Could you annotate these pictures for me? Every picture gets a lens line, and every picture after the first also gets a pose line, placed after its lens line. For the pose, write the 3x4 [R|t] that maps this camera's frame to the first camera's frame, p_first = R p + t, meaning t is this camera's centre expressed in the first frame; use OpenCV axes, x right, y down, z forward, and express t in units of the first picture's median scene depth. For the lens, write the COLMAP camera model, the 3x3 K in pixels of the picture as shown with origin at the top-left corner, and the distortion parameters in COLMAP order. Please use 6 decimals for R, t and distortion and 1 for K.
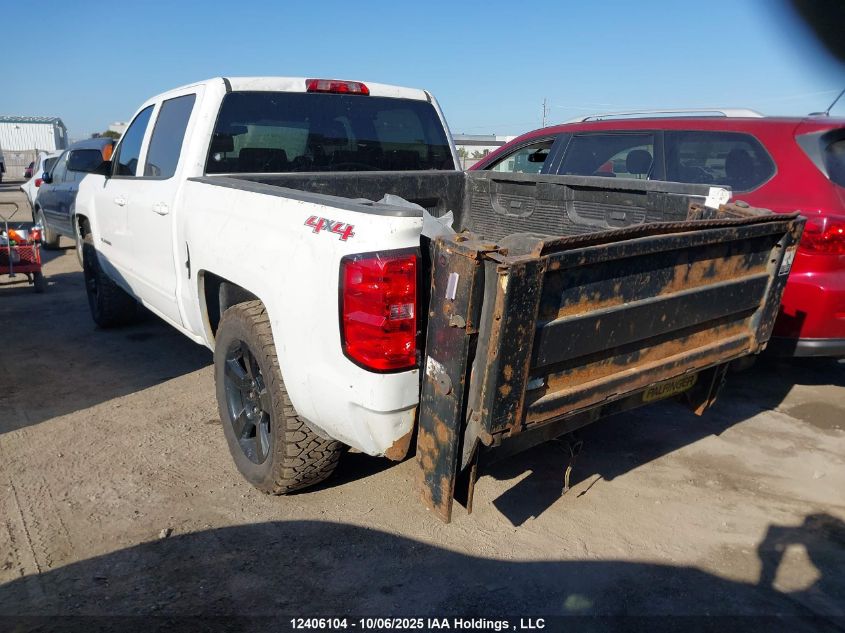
lens RADIAL K [[668.5, 0, 425.7], [0, 668.5, 315.1], [0, 0, 1]] dist [-0.025270, -0.001040]
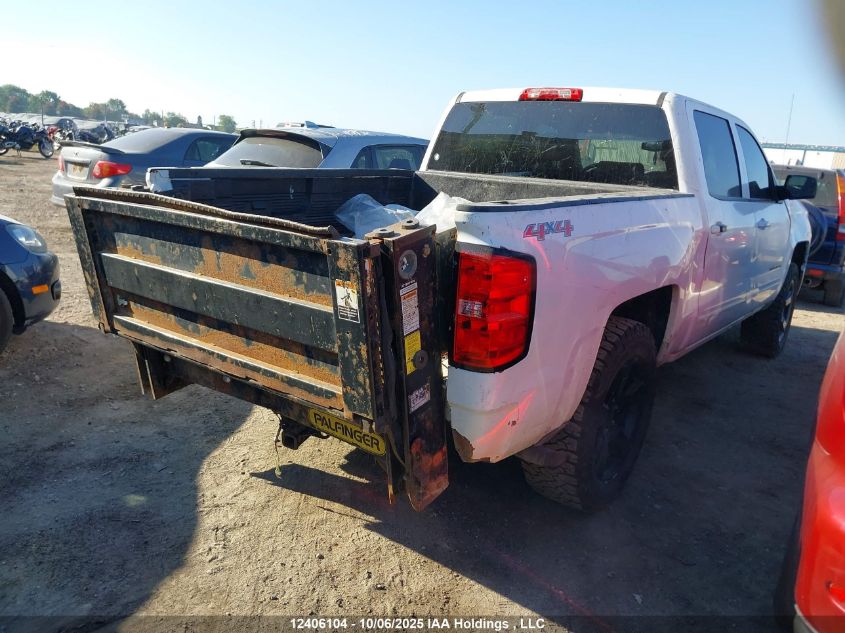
lens RADIAL K [[668.5, 0, 425.9], [0, 668.5, 318.1], [0, 0, 1]] dist [-0.025270, -0.001040]
pose [[0.282868, 0.245052, -0.927327, 1.004240], [-0.290506, 0.943290, 0.160655, -0.164218], [0.914107, 0.223950, 0.338015, 0.700641]]
